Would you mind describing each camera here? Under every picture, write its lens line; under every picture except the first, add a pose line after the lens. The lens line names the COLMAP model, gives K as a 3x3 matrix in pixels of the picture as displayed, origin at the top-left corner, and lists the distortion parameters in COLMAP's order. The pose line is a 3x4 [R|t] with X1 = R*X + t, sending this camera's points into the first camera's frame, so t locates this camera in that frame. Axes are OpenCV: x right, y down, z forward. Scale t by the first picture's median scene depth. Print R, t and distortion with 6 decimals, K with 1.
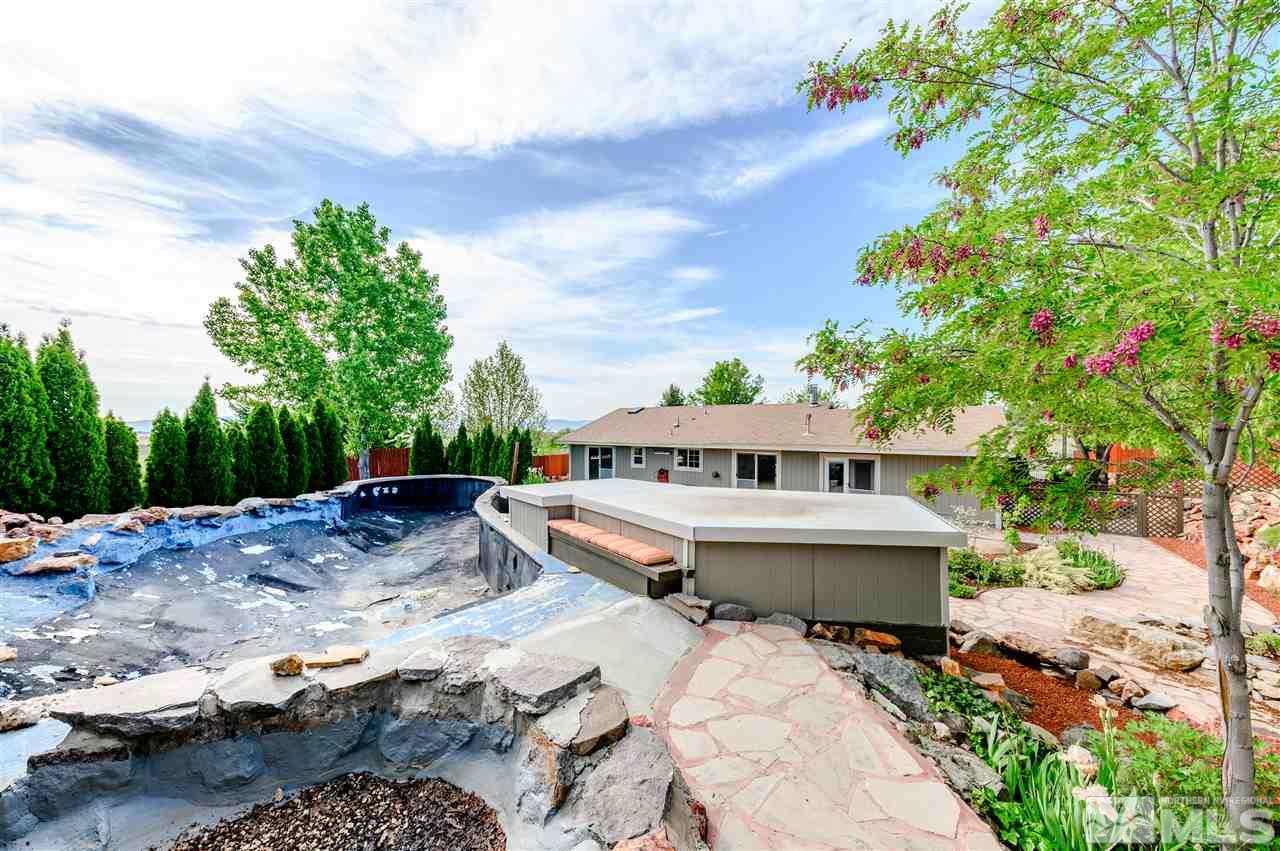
lens RADIAL K [[444.0, 0, 641.9], [0, 444.0, 431.1], [0, 0, 1]] dist [0.013090, -0.007644]
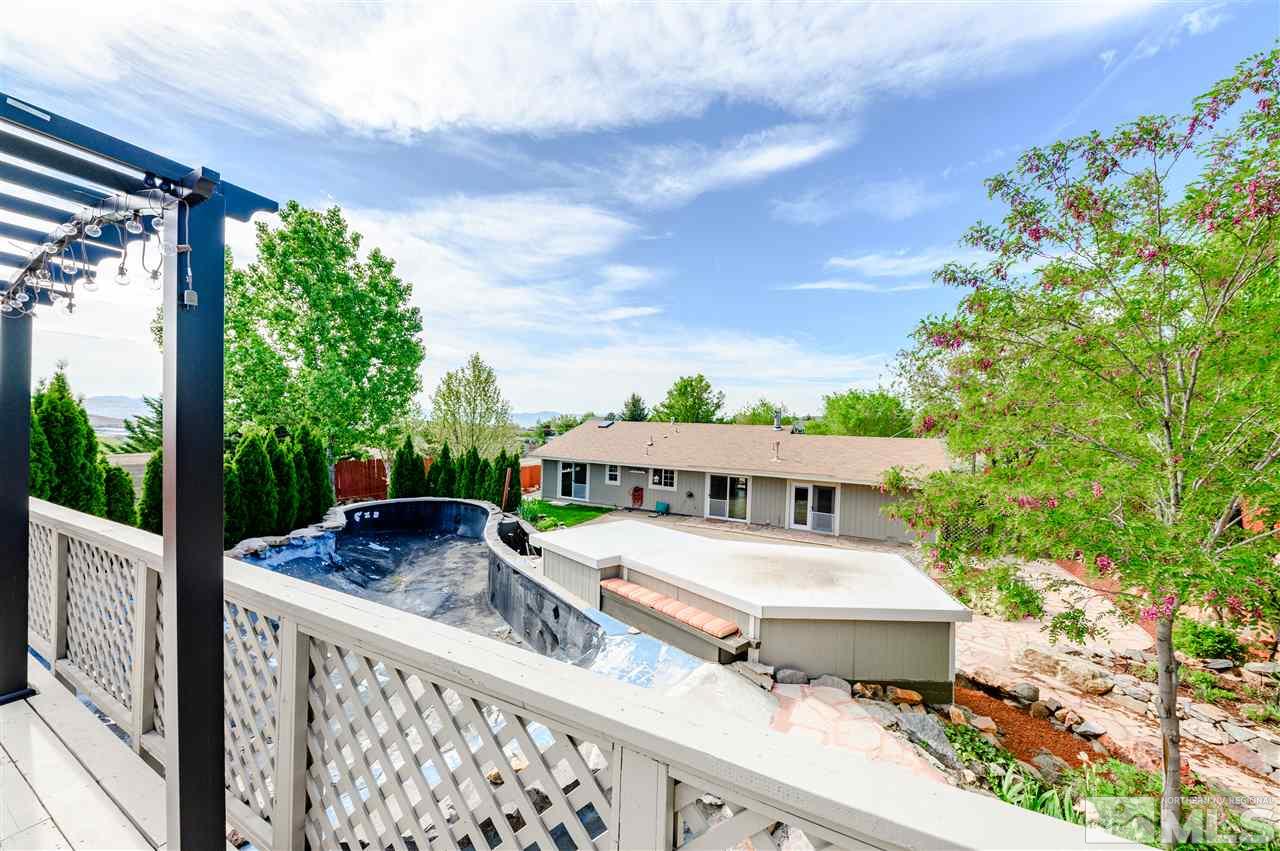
lens RADIAL K [[444.0, 0, 641.9], [0, 444.0, 431.1], [0, 0, 1]] dist [0.013090, -0.007644]
pose [[0.991448, 0.024929, 0.128102, -0.189182], [-0.026420, 0.999601, 0.009955, -0.133295], [-0.127803, -0.013255, 0.991711, -0.072586]]
